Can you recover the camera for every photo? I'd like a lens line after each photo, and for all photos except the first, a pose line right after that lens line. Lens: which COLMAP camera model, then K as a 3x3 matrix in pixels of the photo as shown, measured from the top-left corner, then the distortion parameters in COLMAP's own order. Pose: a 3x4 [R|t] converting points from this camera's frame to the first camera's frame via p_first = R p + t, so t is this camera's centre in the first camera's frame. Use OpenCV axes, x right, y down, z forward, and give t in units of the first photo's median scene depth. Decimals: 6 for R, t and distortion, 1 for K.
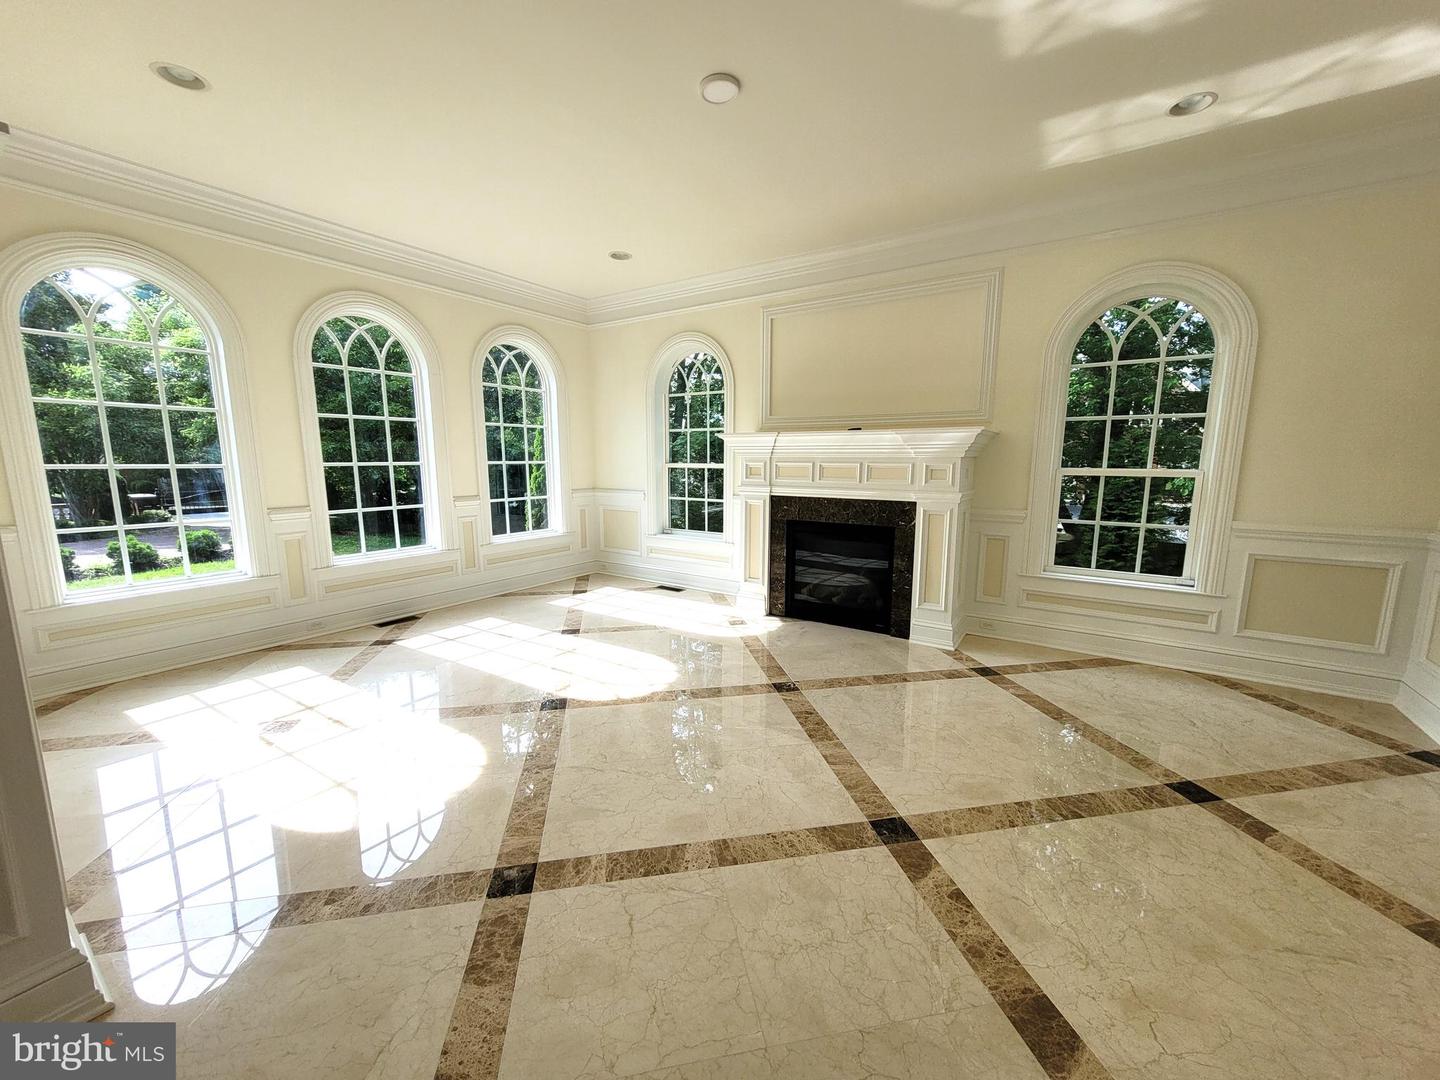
lens RADIAL K [[561.9, 0, 723.6], [0, 561.9, 545.5], [0, 0, 1]] dist [0.004856, -0.000284]
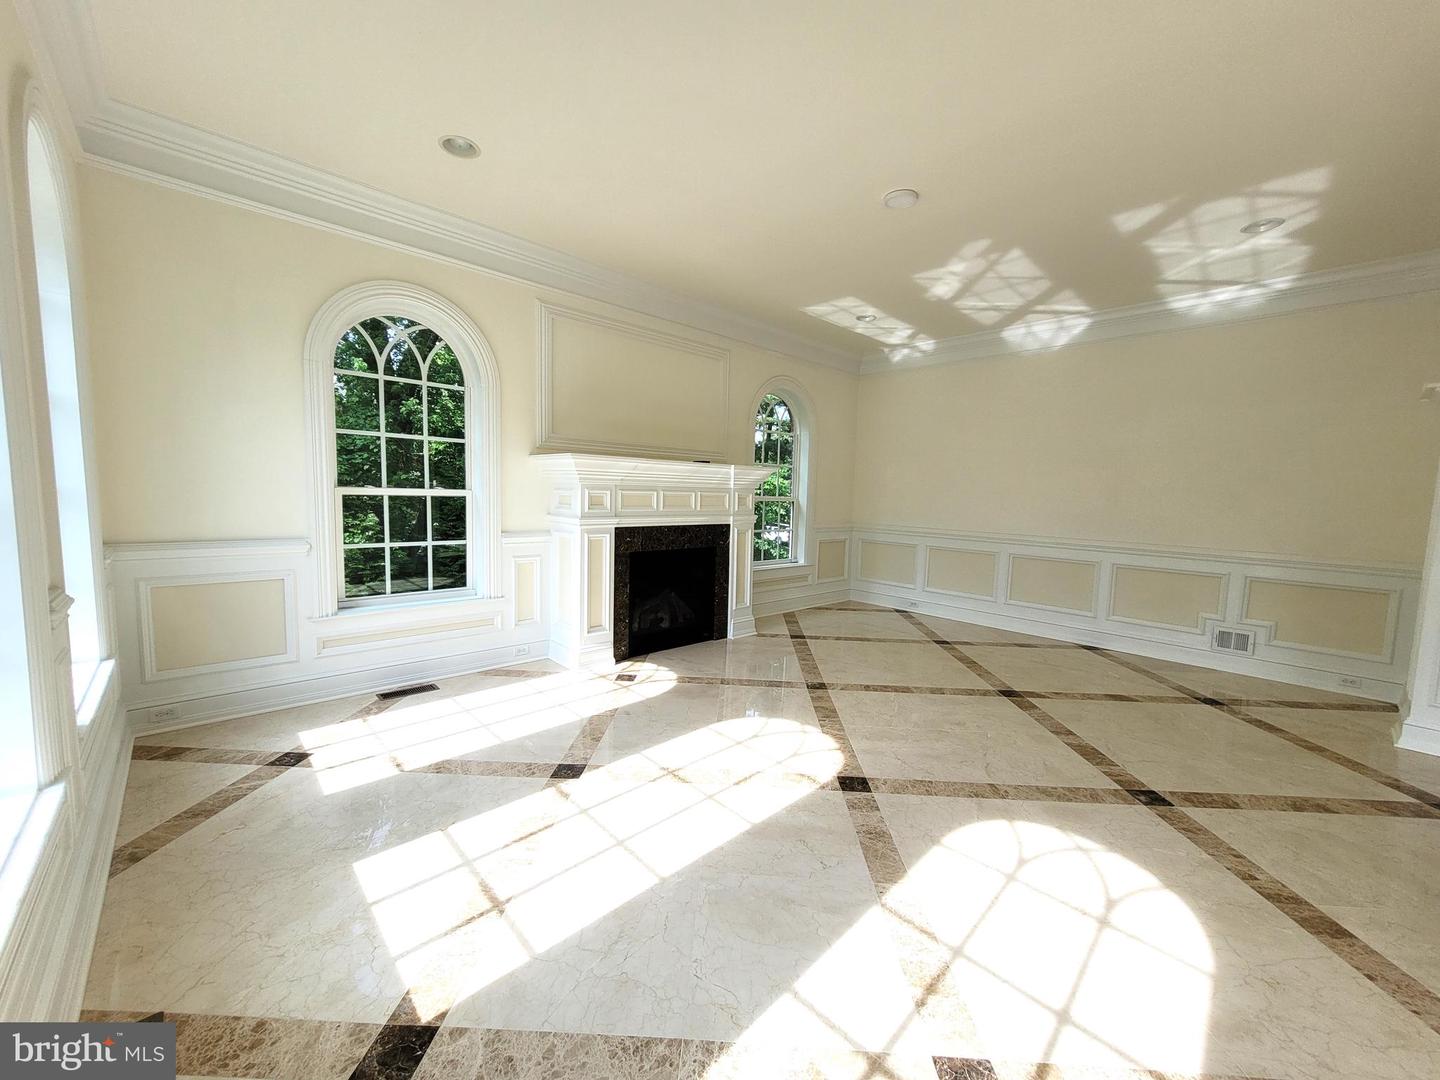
lens RADIAL K [[561.9, 0, 723.6], [0, 561.9, 545.5], [0, 0, 1]] dist [0.004856, -0.000284]
pose [[0.228548, -0.091311, 0.969241, -1.001367], [0.123164, 0.990304, 0.064253, -0.130783], [-0.965710, 0.104690, 0.237578, 0.846130]]
